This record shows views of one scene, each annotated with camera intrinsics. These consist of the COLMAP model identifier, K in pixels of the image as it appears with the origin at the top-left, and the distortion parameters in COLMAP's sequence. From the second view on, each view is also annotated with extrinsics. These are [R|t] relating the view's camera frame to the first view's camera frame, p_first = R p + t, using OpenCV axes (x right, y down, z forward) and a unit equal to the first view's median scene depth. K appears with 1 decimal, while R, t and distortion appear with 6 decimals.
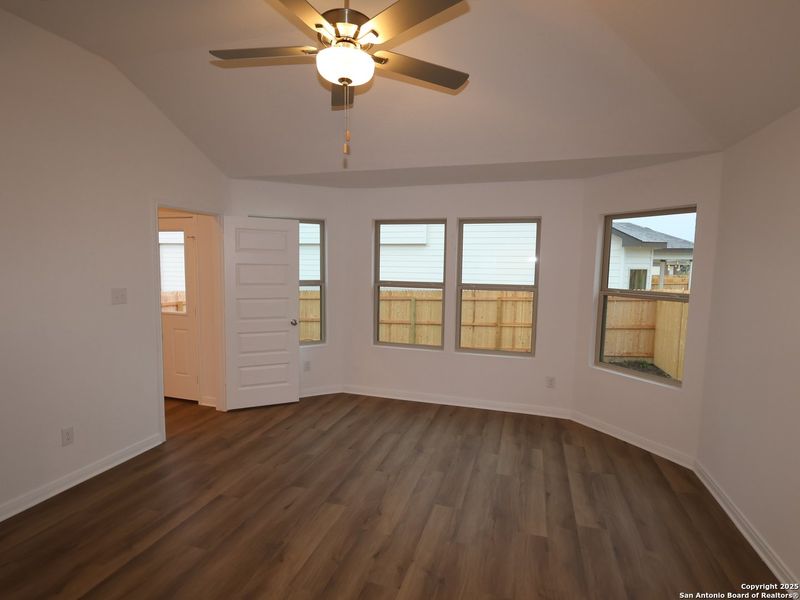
lens RADIAL K [[418.9, 0, 407.1], [0, 418.9, 300.8], [0, 0, 1]] dist [0.003180, -0.000140]
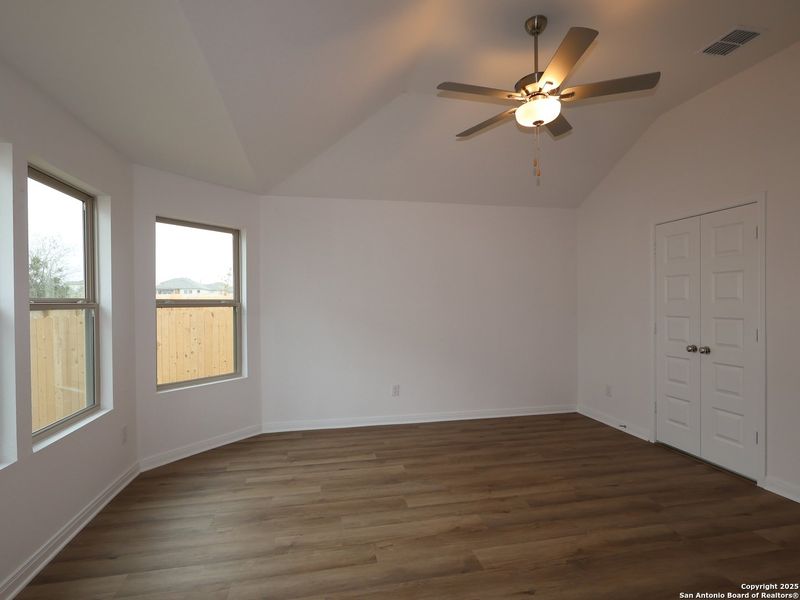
lens RADIAL K [[418.9, 0, 398.7], [0, 418.9, 305.5], [0, 0, 1]] dist [0.003180, -0.000140]
pose [[-0.481785, -0.020223, 0.876056, -0.706755], [0.075852, 0.995019, 0.064684, -0.041097], [-0.873000, 0.097614, -0.477851, 1.332439]]
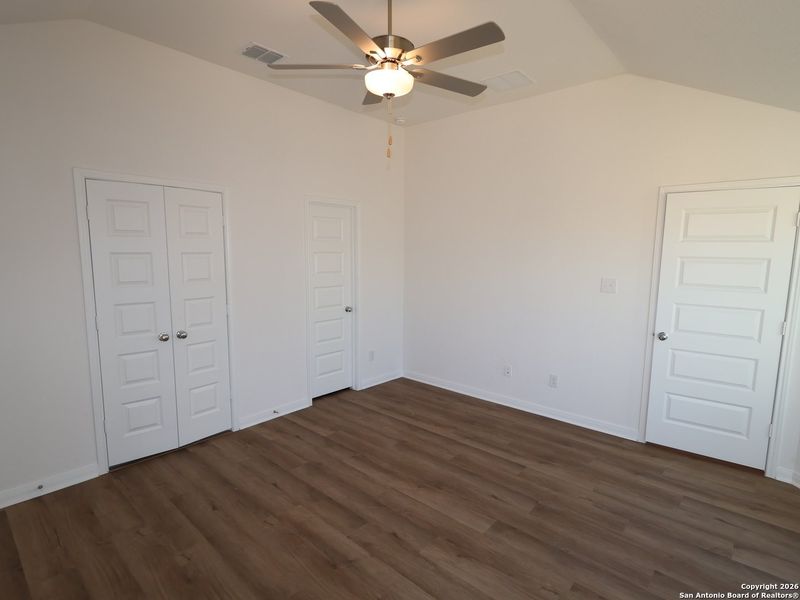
lens RADIAL K [[418.9, 0, 396.3], [0, 418.9, 300.4], [0, 0, 1]] dist [0.003180, -0.000140]
pose [[-0.425183, 0.085939, -0.901018, 0.610010], [-0.100333, 0.984872, 0.141283, -0.079725], [0.899529, 0.150473, -0.410128, 1.018432]]
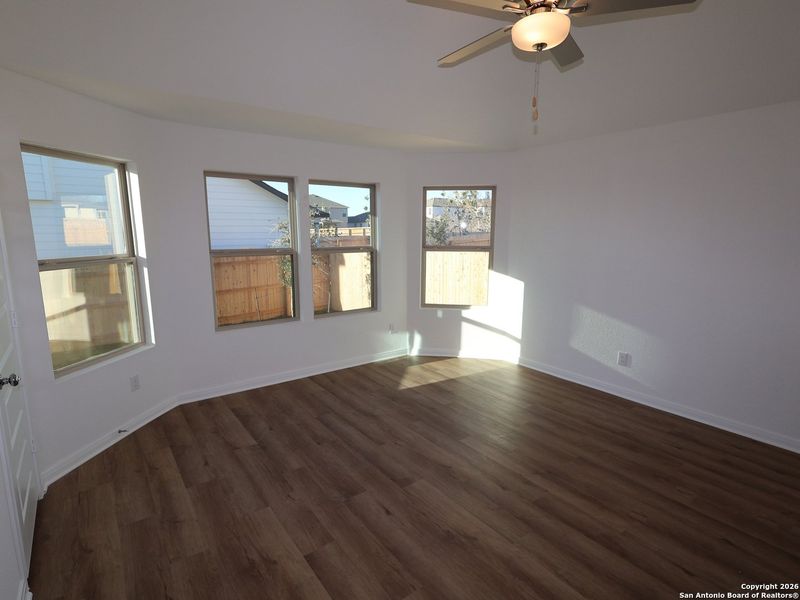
lens RADIAL K [[418.9, 0, 399.6], [0, 418.9, 297.1], [0, 0, 1]] dist [0.003180, -0.000140]
pose [[0.592532, -0.144667, 0.792450, -0.805141], [0.078812, 0.989433, 0.121698, -0.045563], [-0.801682, -0.009656, 0.597672, 0.422310]]
